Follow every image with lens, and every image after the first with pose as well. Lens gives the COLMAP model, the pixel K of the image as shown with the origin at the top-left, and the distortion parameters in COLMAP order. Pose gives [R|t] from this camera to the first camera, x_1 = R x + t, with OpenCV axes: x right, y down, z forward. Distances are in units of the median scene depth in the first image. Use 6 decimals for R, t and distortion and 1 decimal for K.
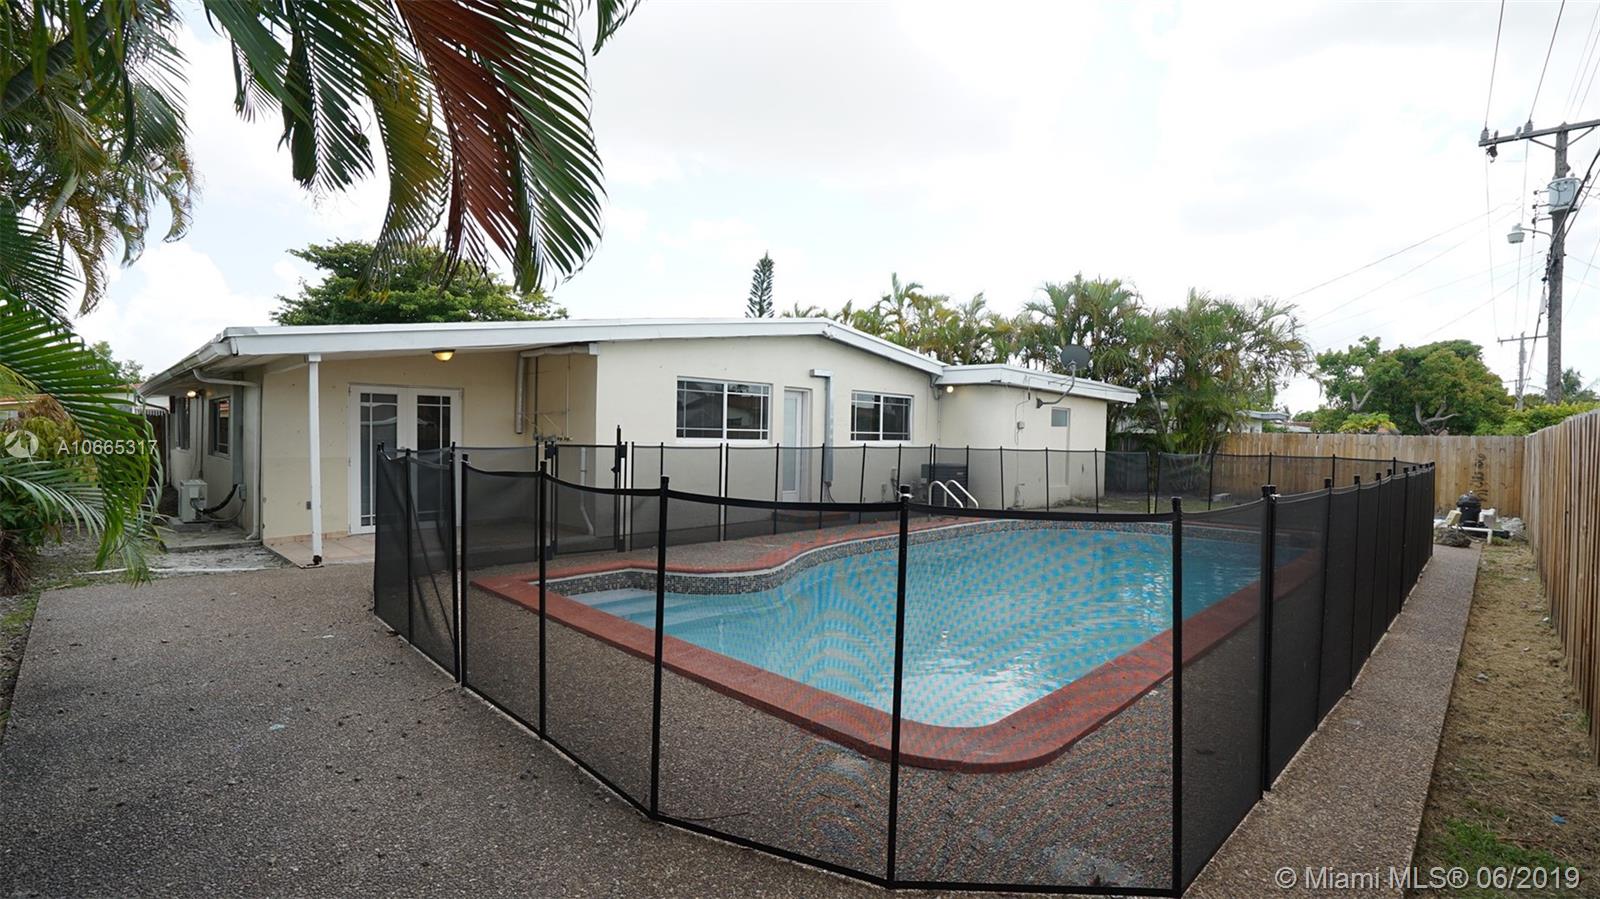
lens RADIAL K [[736.3, 0, 803.3], [0, 736.3, 452.5], [0, 0, 1]] dist [-0.064894, 0.027629]
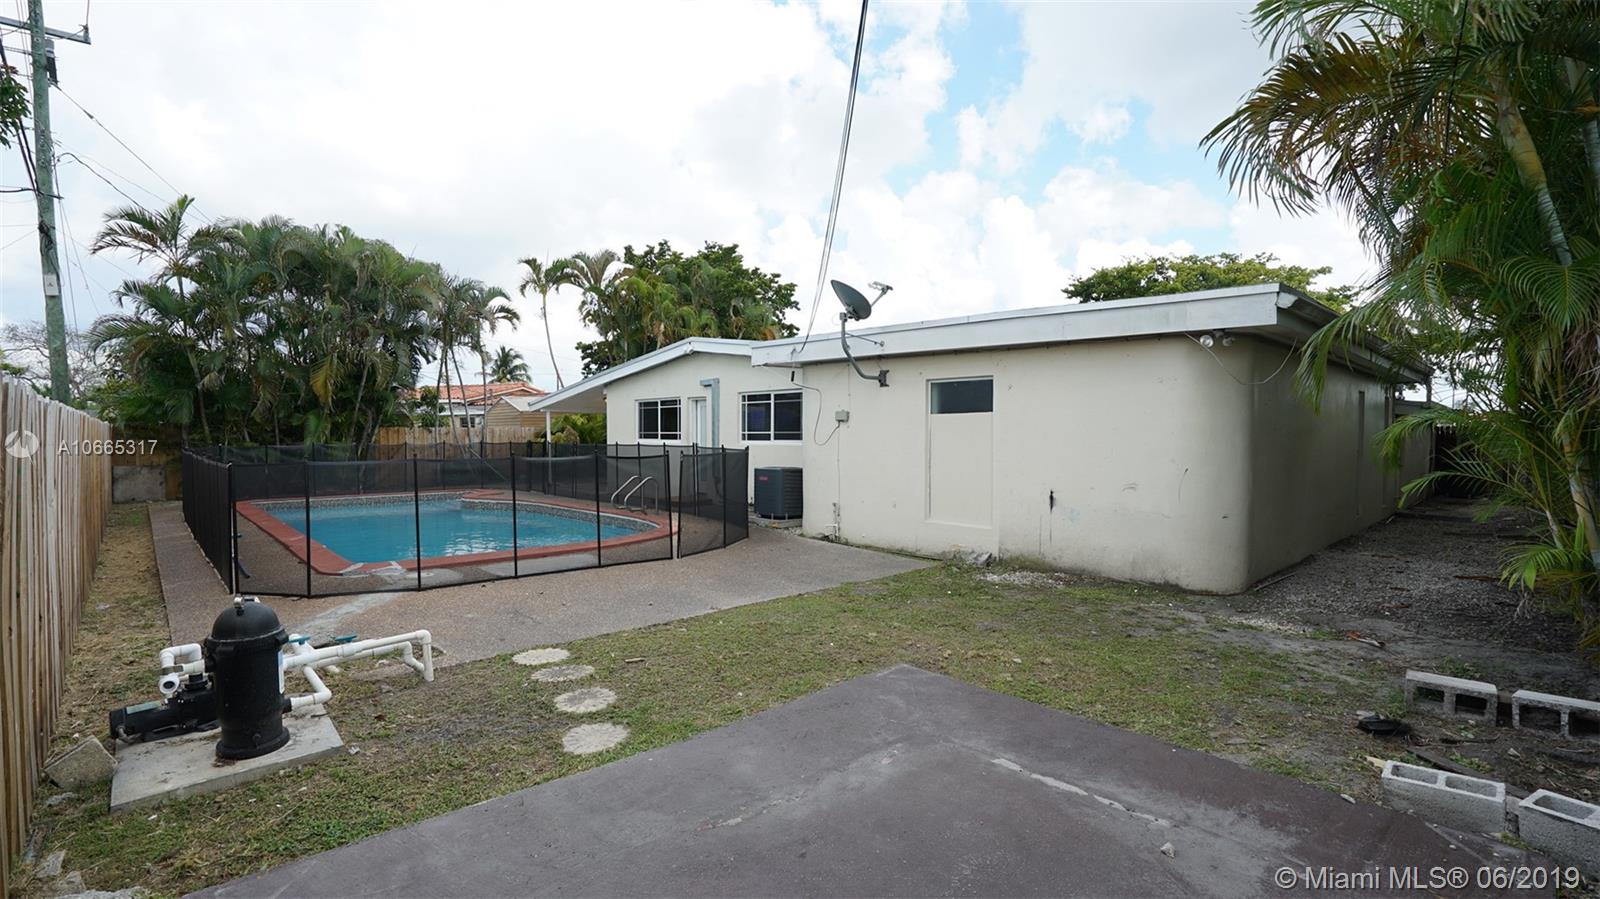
lens RADIAL K [[736.3, 0, 803.3], [0, 736.3, 452.5], [0, 0, 1]] dist [-0.064894, 0.027629]
pose [[-0.035879, 0.006103, -0.999337, 1.194452], [-0.026582, 0.999622, 0.007060, -0.009425], [0.999003, 0.026818, -0.035703, 1.209695]]
